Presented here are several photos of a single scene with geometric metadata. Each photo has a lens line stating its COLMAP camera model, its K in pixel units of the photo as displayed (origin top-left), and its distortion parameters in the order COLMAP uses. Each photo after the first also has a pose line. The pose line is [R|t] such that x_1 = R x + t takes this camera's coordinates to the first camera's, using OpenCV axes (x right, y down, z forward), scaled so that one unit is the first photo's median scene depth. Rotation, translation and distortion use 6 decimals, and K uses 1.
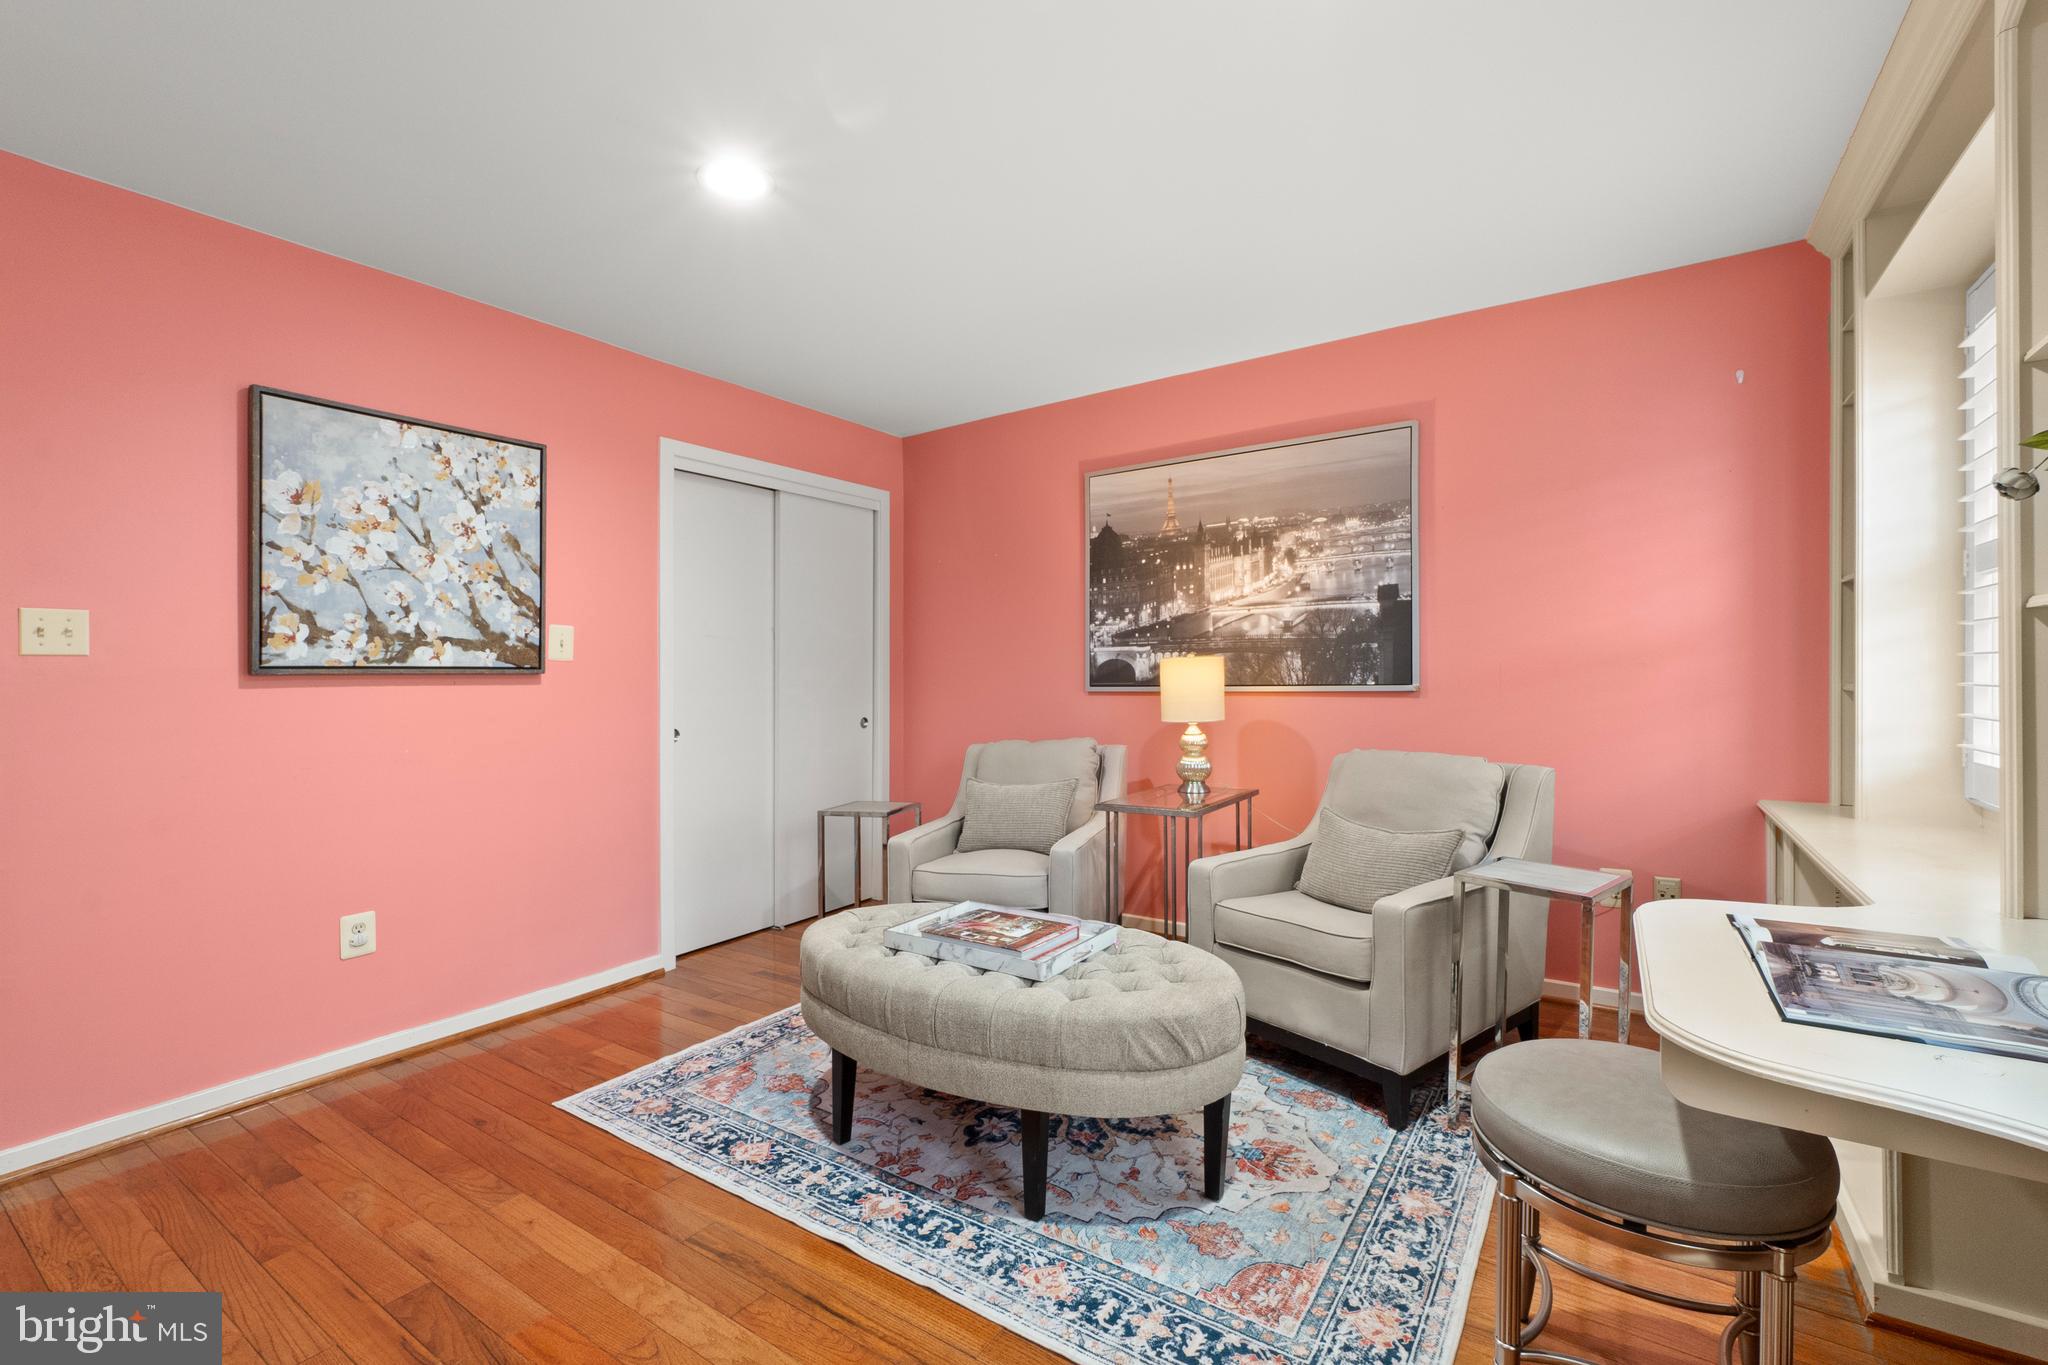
lens RADIAL K [[882.4, 0, 1017.5], [0, 882.4, 673.2], [0, 0, 1]] dist [-0.001407, 0.000178]
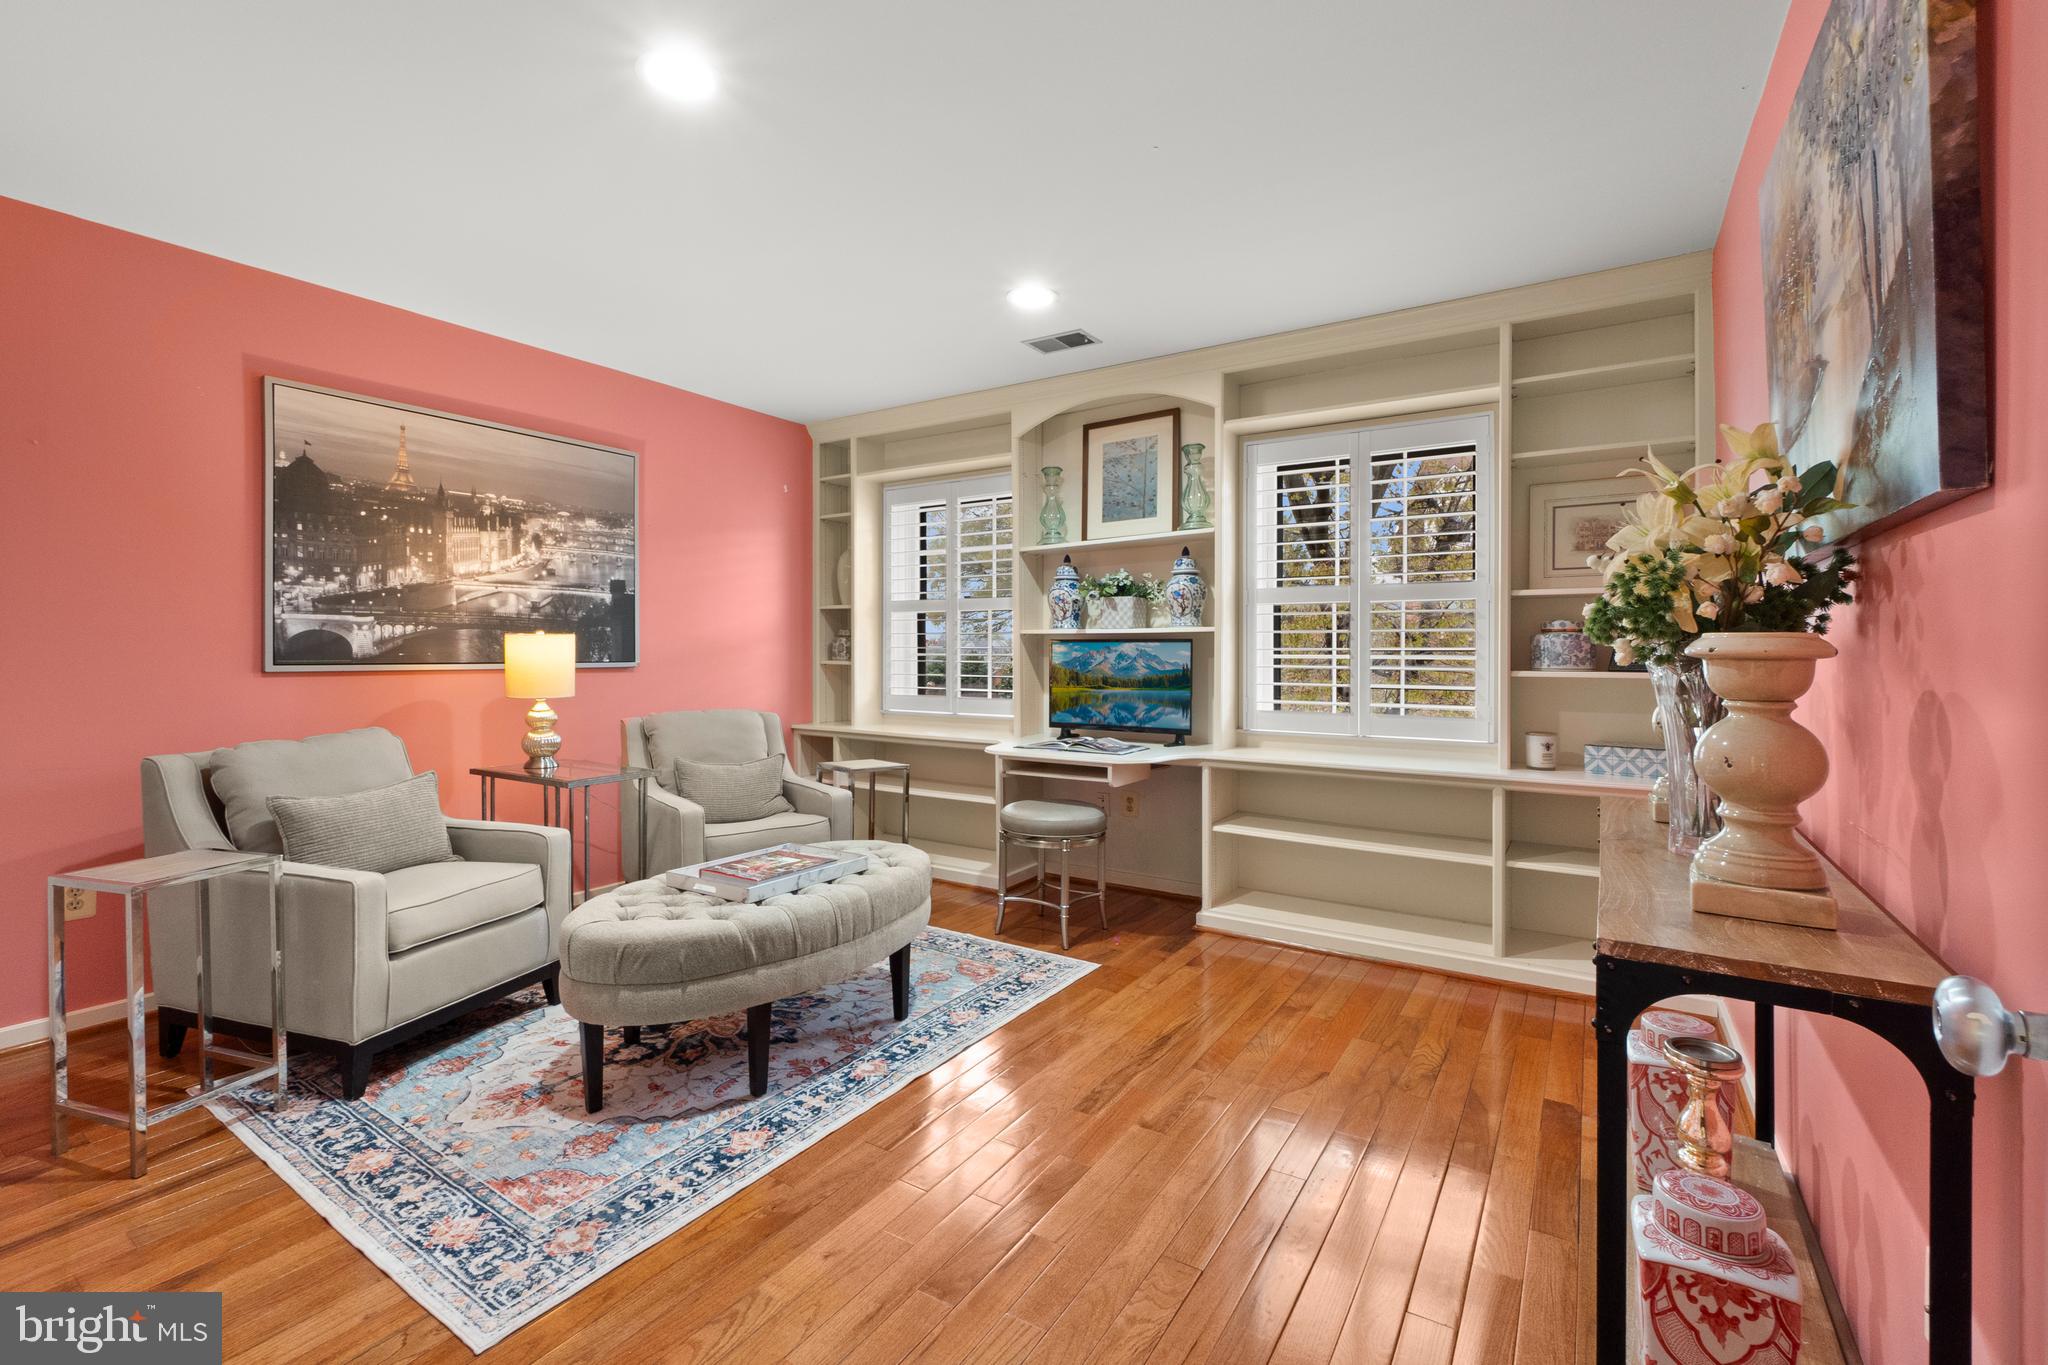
lens RADIAL K [[882.4, 0, 1017.5], [0, 882.4, 673.2], [0, 0, 1]] dist [-0.001407, 0.000178]
pose [[-0.014652, -0.012100, 0.999819, -0.778510], [-0.008630, 0.999891, 0.011974, 0.008975], [-0.999855, -0.008453, -0.014755, 0.443654]]
